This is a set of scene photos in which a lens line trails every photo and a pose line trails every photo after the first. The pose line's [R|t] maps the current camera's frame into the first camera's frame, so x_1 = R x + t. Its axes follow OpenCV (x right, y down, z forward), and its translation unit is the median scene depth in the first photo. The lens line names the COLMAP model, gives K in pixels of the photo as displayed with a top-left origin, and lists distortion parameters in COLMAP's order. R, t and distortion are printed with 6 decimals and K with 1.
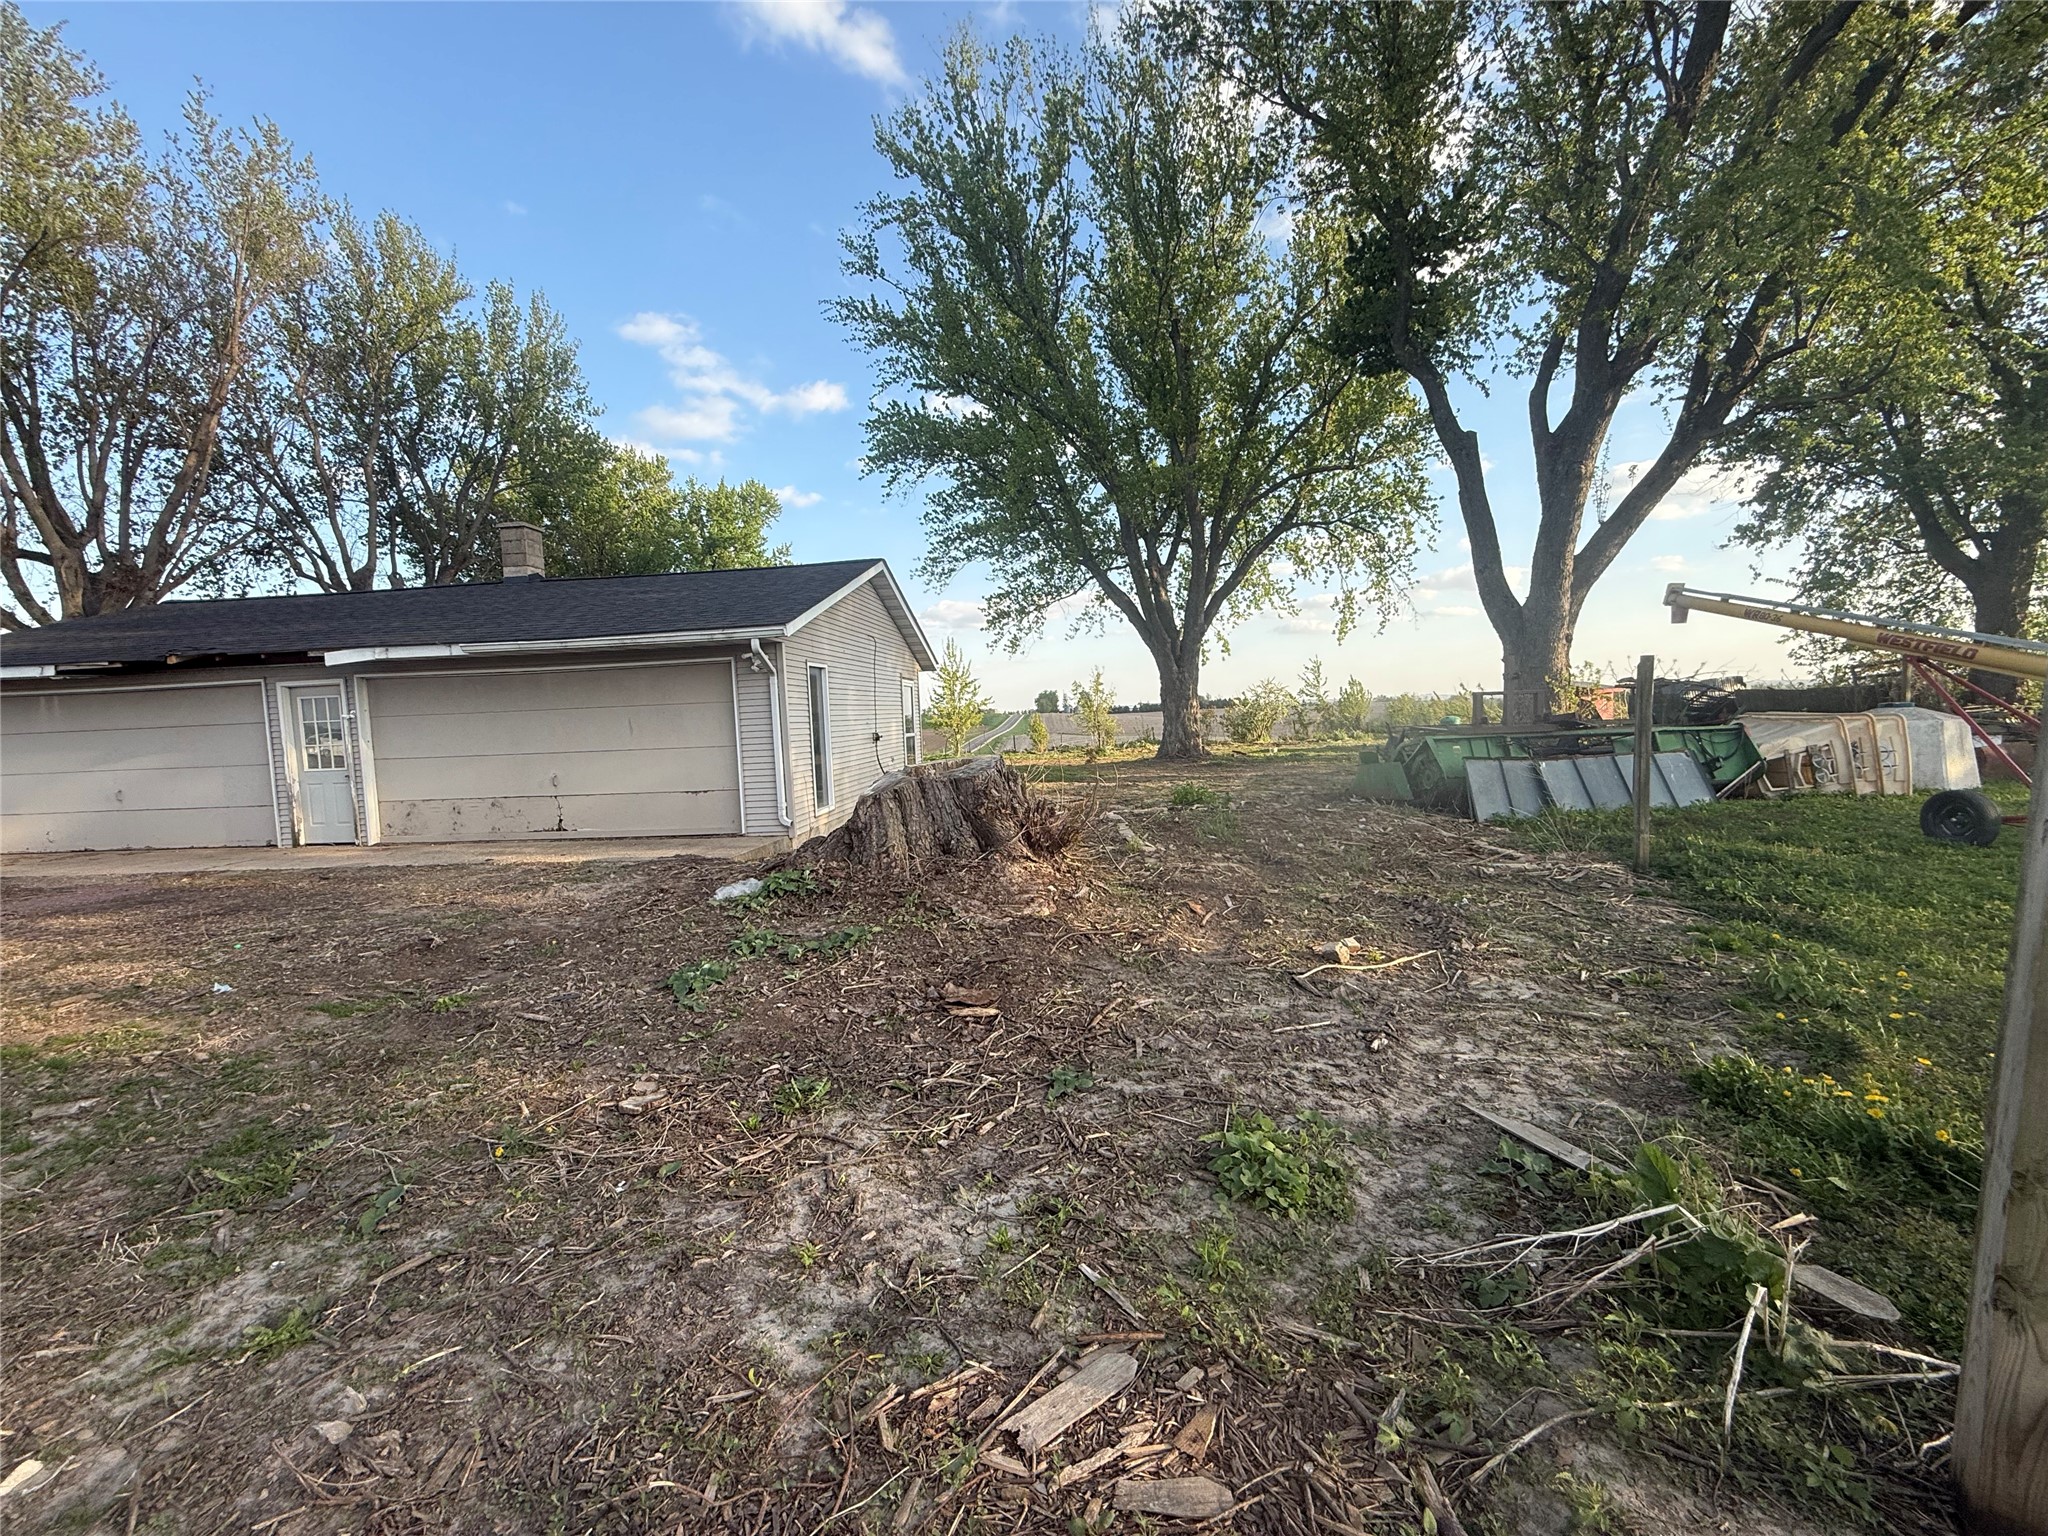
lens RADIAL K [[819.4, 0, 1023.6], [0, 819.4, 764.0], [0, 0, 1]] dist [0.001757, -0.000278]
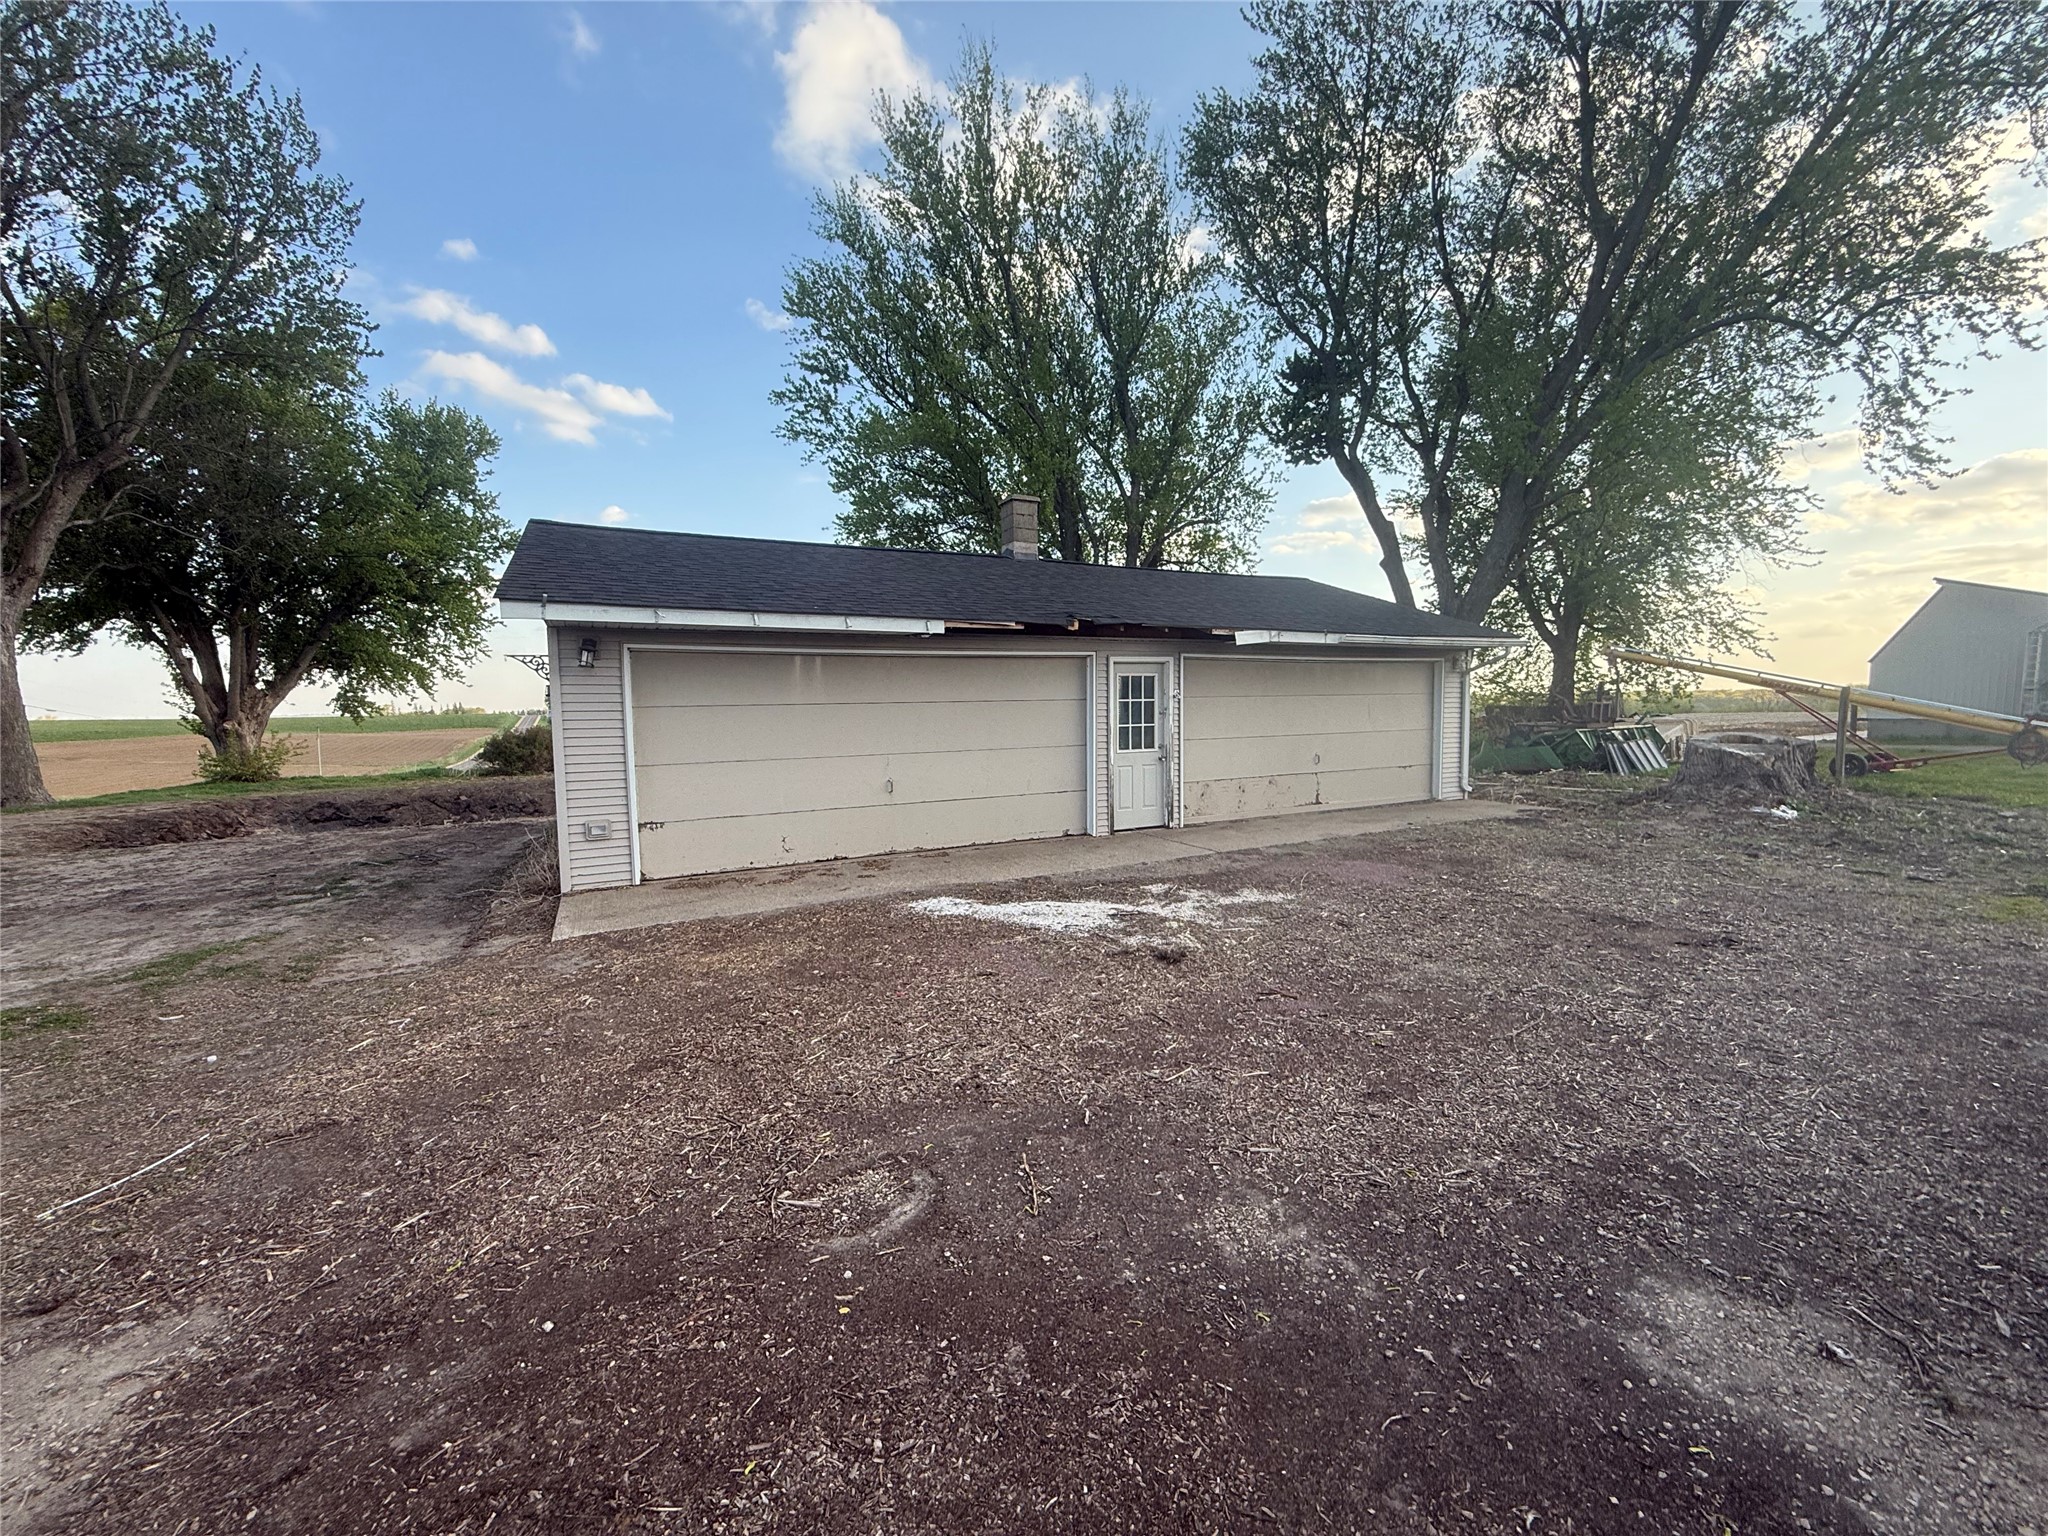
lens RADIAL K [[821.8, 0, 1029.8], [0, 821.8, 775.8], [0, 0, 1]] dist [0.003736, 0.000010]
pose [[0.833502, -0.018826, 0.552196, -1.917571], [0.027701, 0.999586, -0.007735, 0.051041], [-0.551822, 0.021743, 0.833678, 0.349618]]
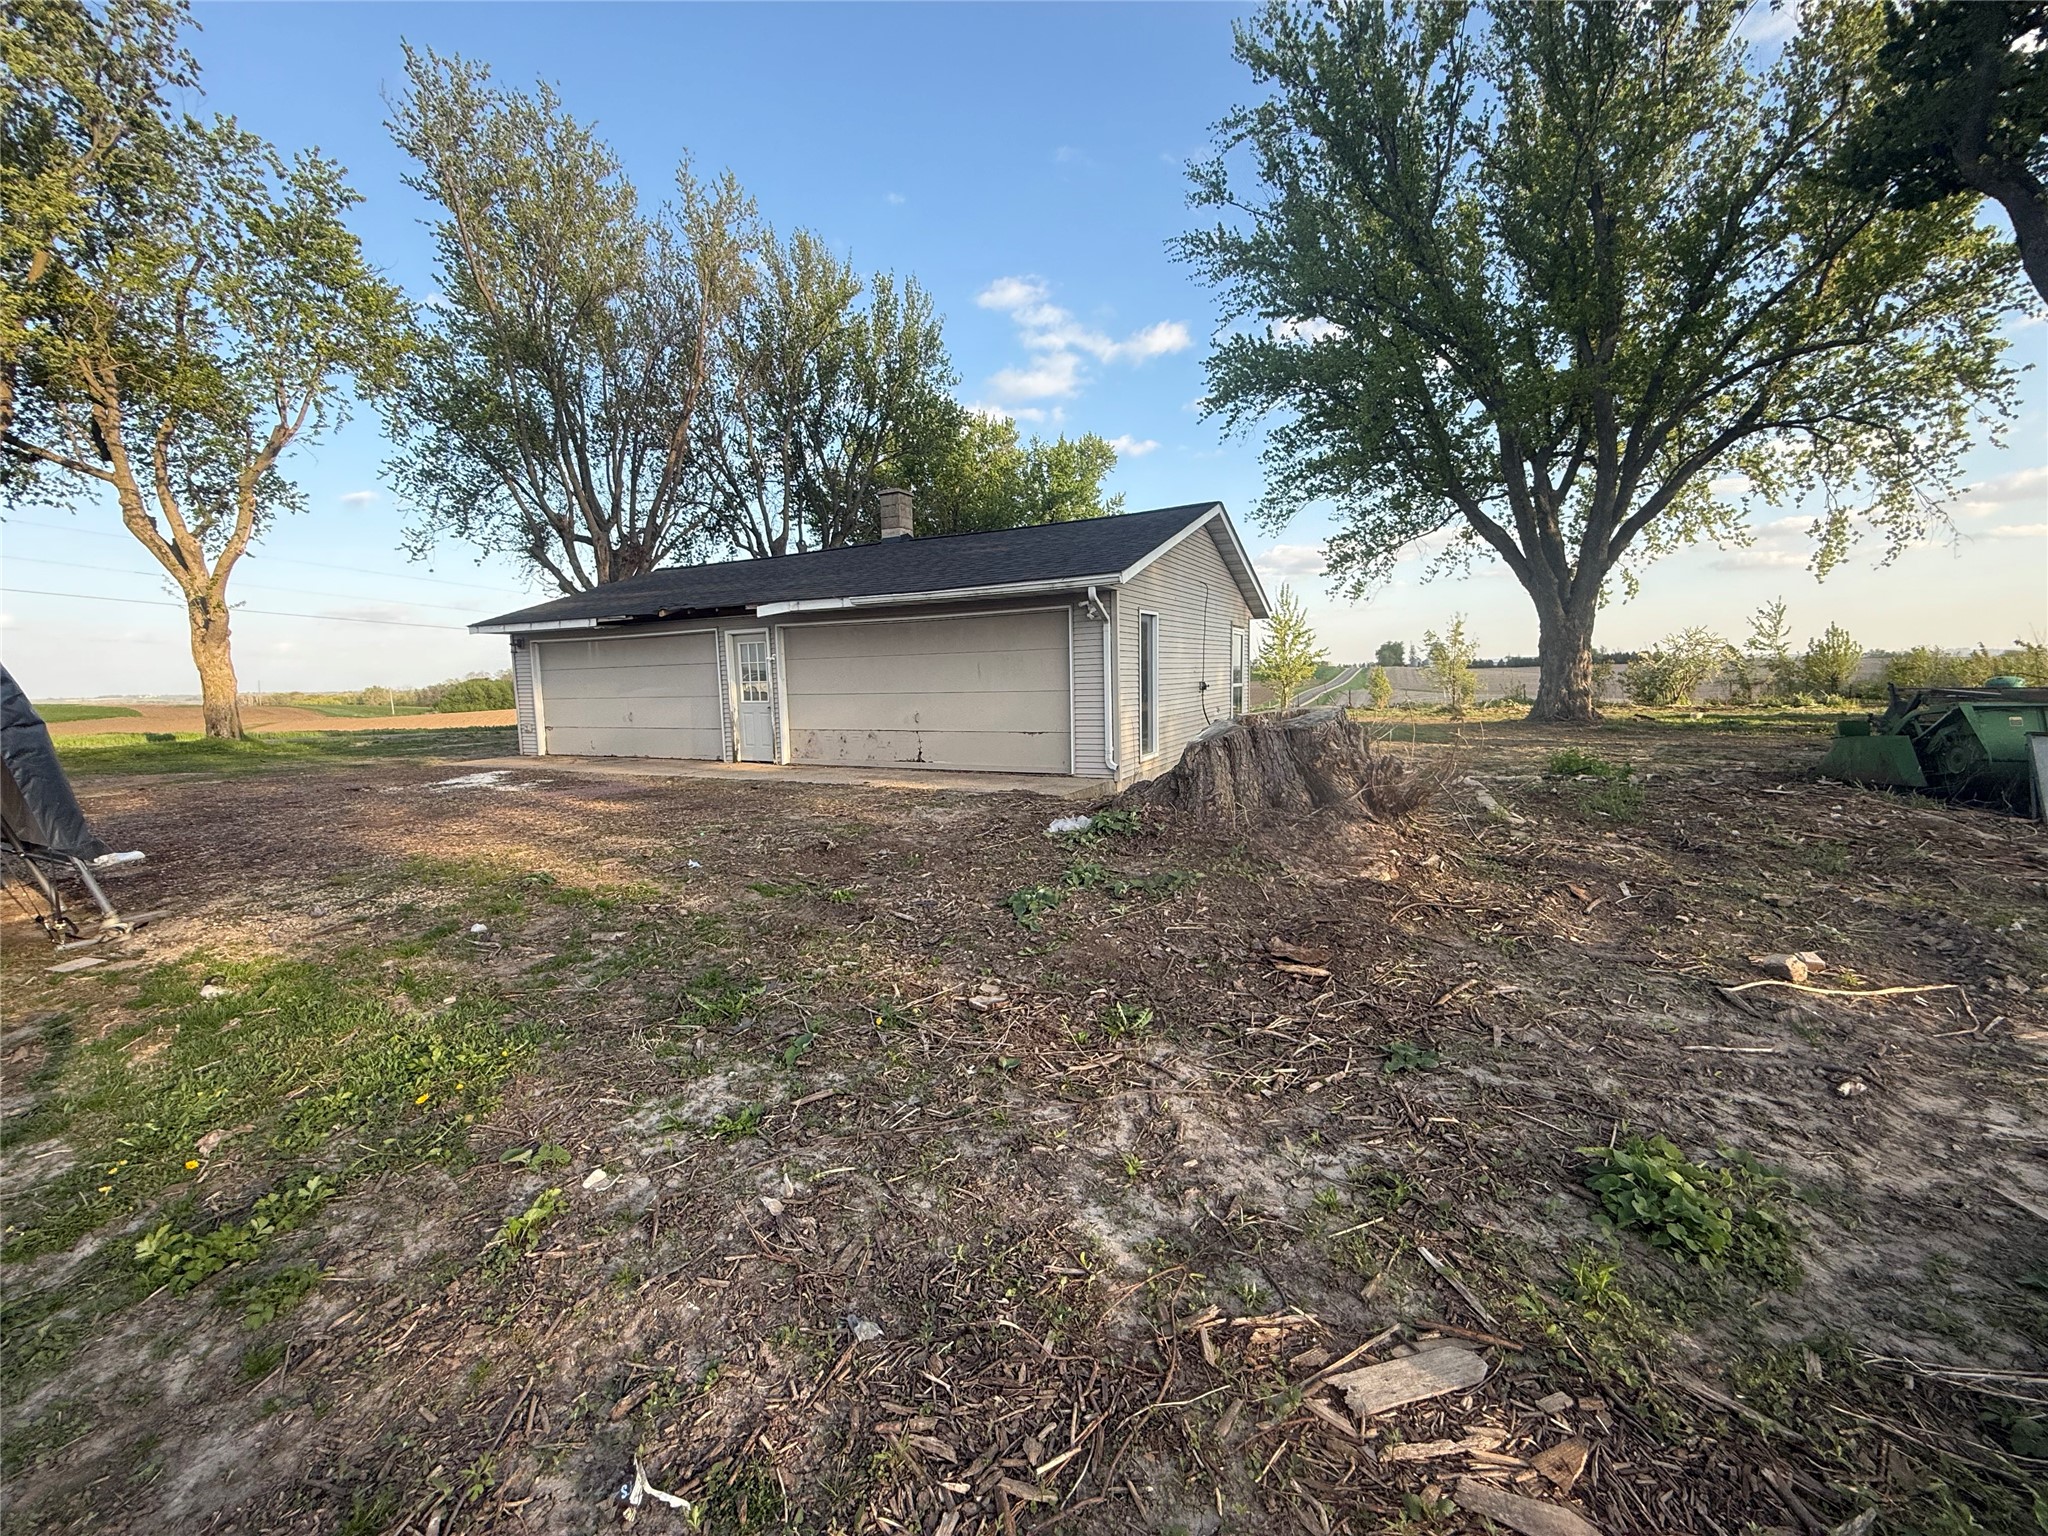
lens RADIAL K [[818.3, 0, 1017.3], [0, 818.3, 769.9], [0, 0, 1]] dist [0.000505, 0.000176]
pose [[0.924905, 0.062194, -0.375078, -0.014743], [-0.038139, 0.996731, 0.071228, 0.008142], [0.378282, -0.051574, 0.924253, -0.001710]]
